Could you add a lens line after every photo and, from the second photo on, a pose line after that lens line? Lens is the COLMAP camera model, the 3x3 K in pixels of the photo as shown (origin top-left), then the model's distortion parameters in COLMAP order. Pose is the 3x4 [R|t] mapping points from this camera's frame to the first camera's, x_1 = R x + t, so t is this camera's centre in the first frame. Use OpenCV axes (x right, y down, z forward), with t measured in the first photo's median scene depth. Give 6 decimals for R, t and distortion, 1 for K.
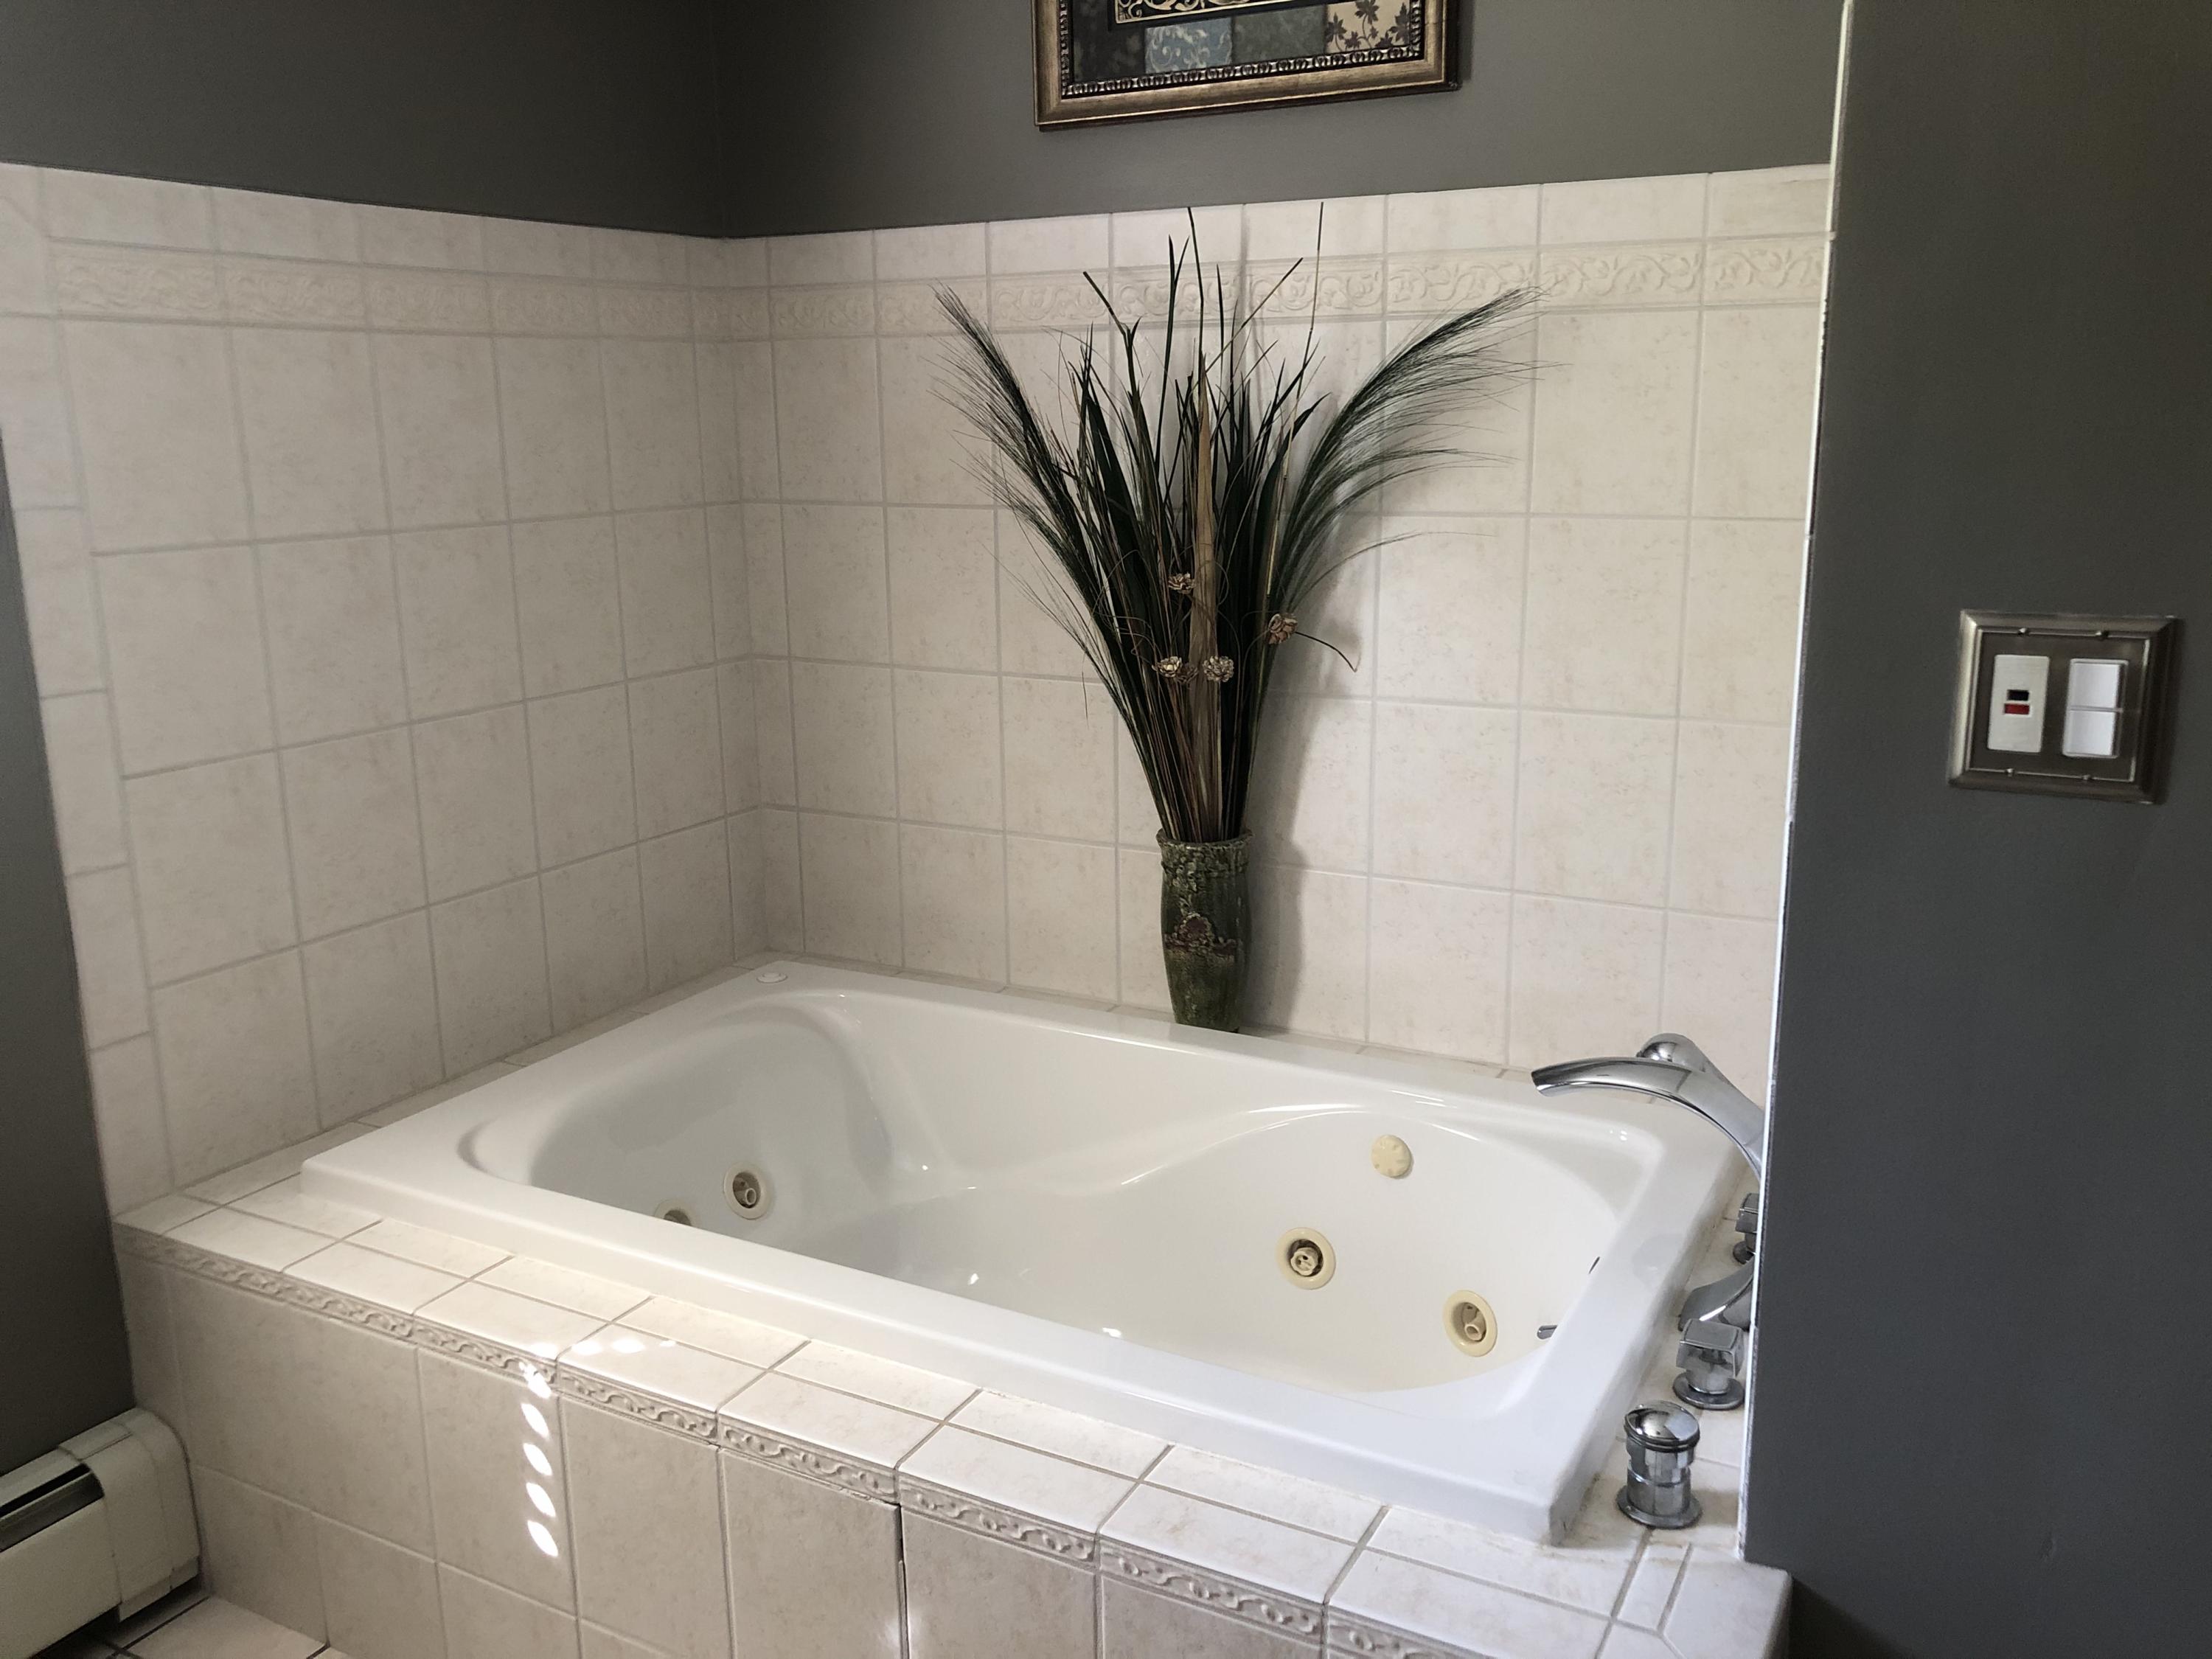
lens RADIAL K [[1825.7, 0, 1103.5], [0, 1825.7, 824.0], [0, 0, 1]] dist [0.036439, -0.003606]
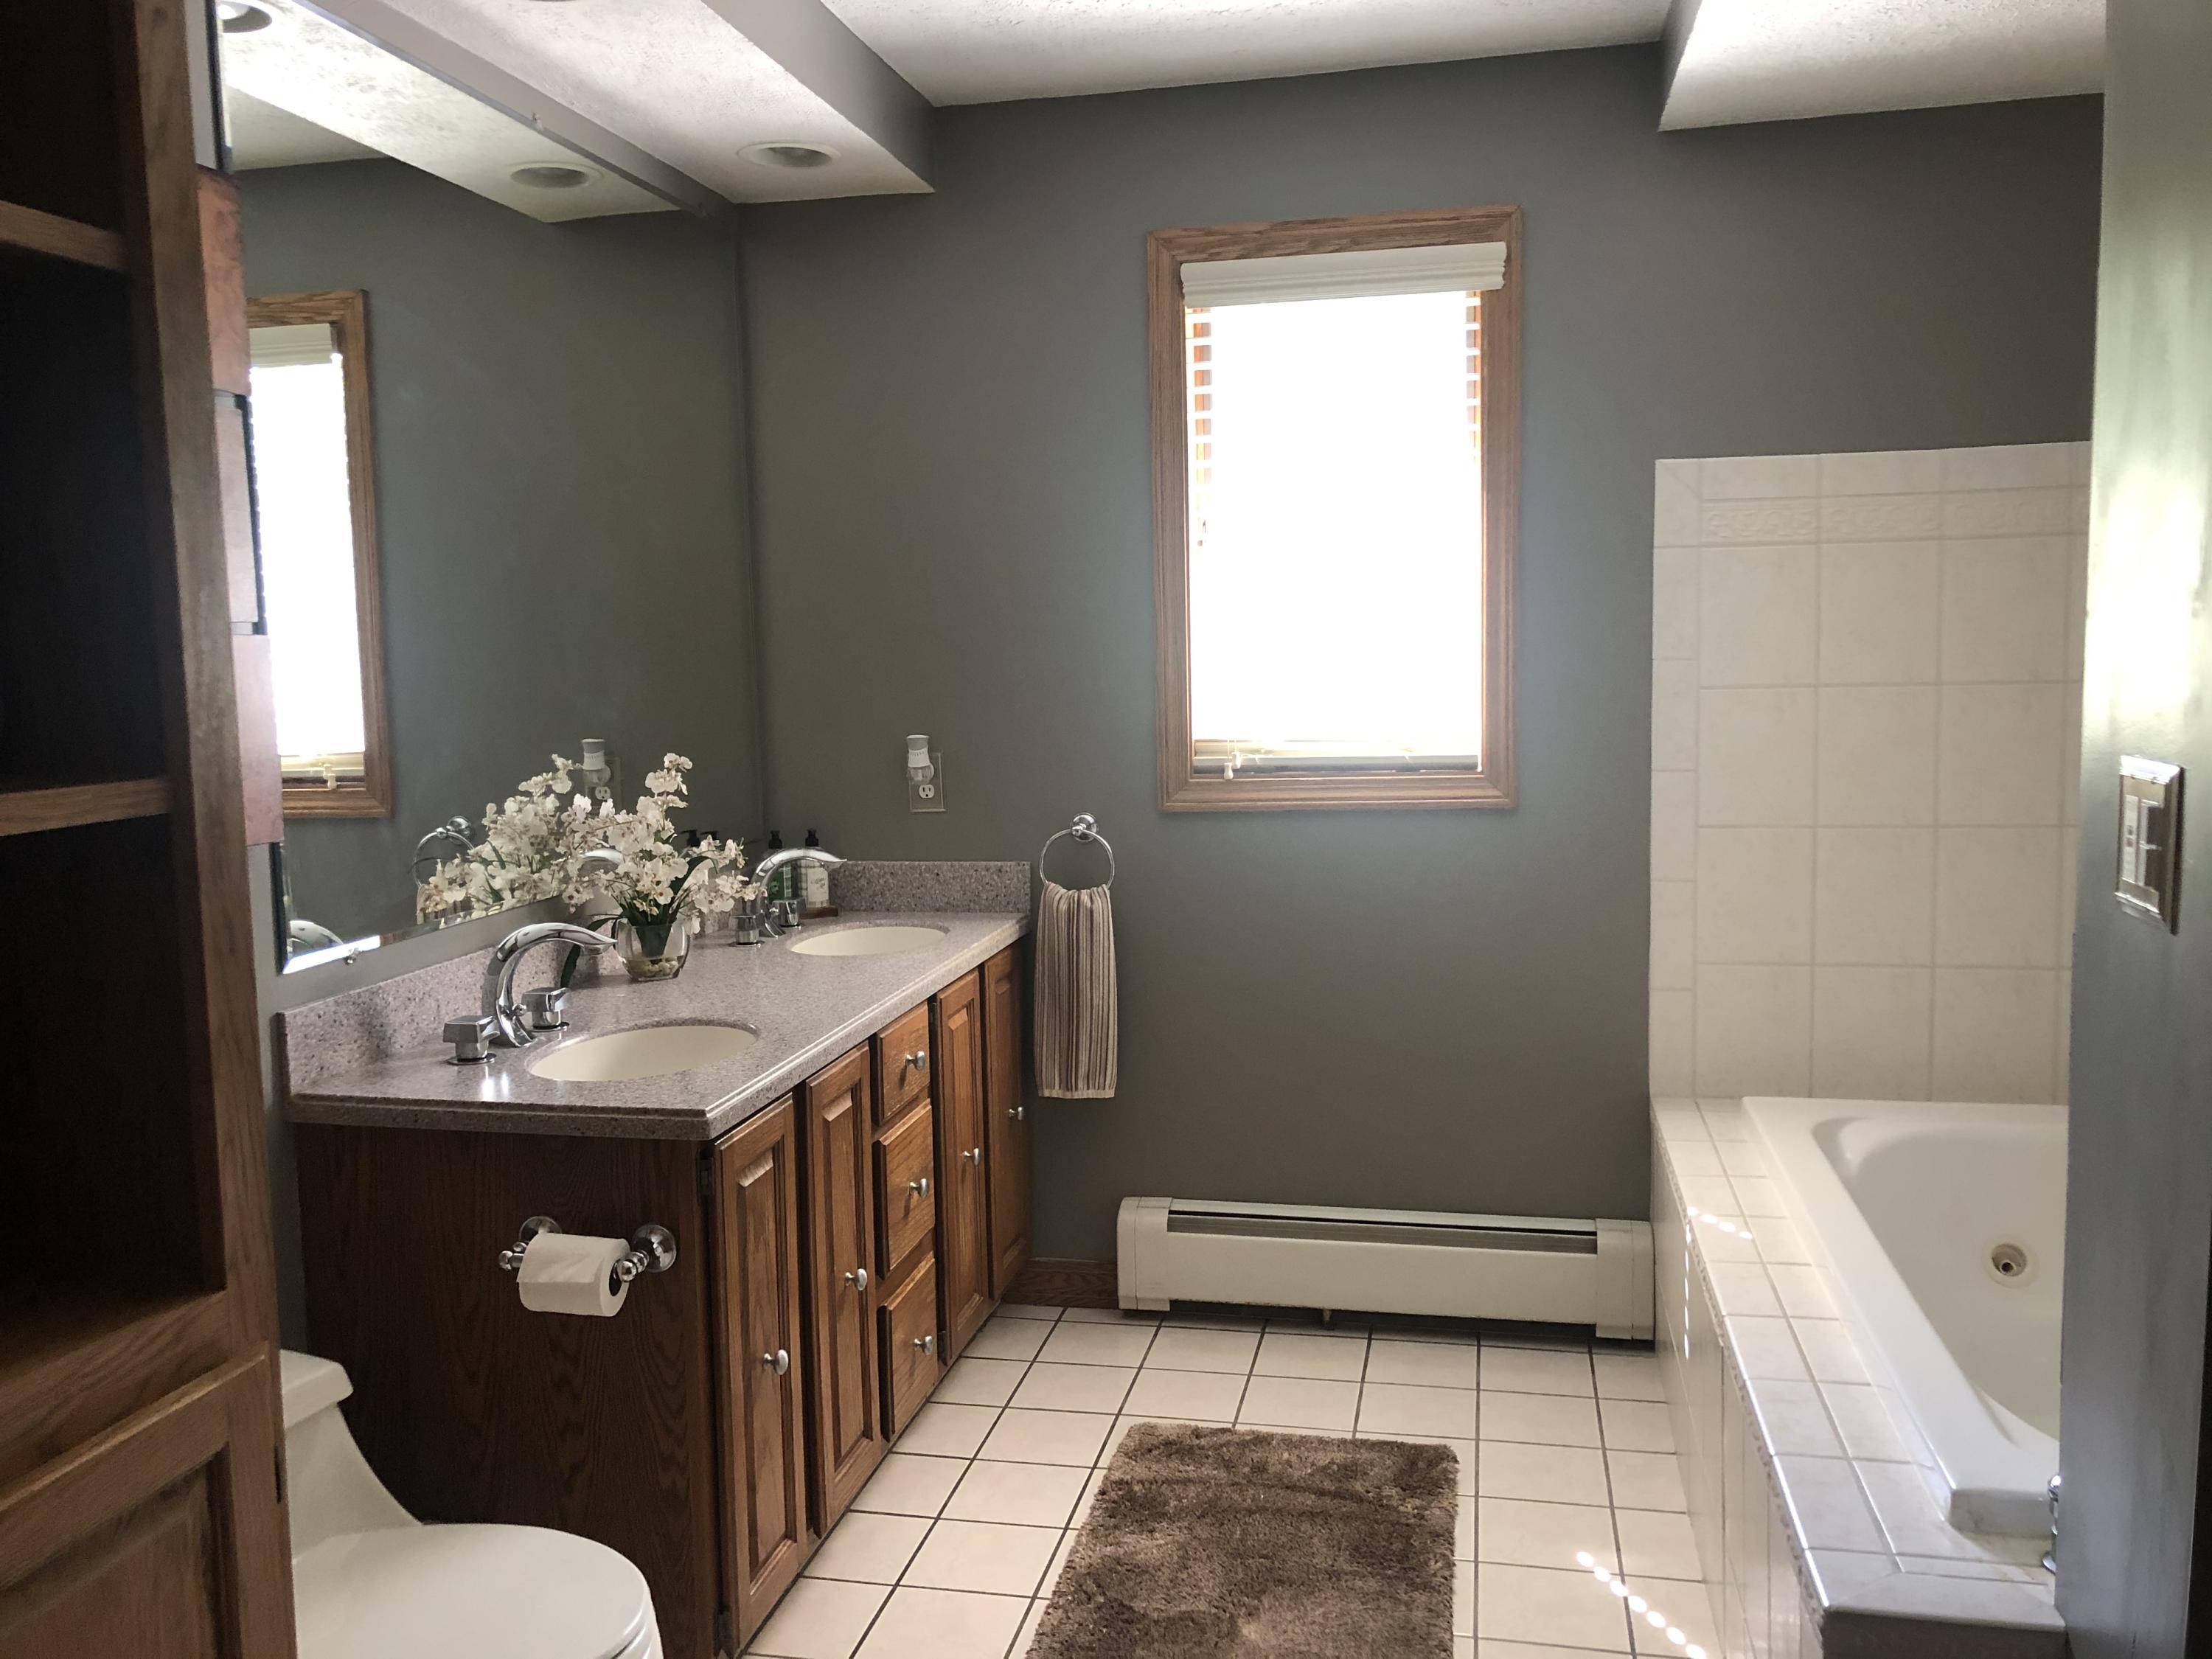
lens RADIAL K [[1825.7, 0, 1106.4], [0, 1825.7, 829.9], [0, 0, 1]] dist [0.036439, -0.003606]
pose [[0.292920, 0.103315, -0.950539, 0.829334], [-0.187719, 0.981011, 0.048779, -0.003489], [0.937528, 0.164146, 0.306752, 0.032181]]
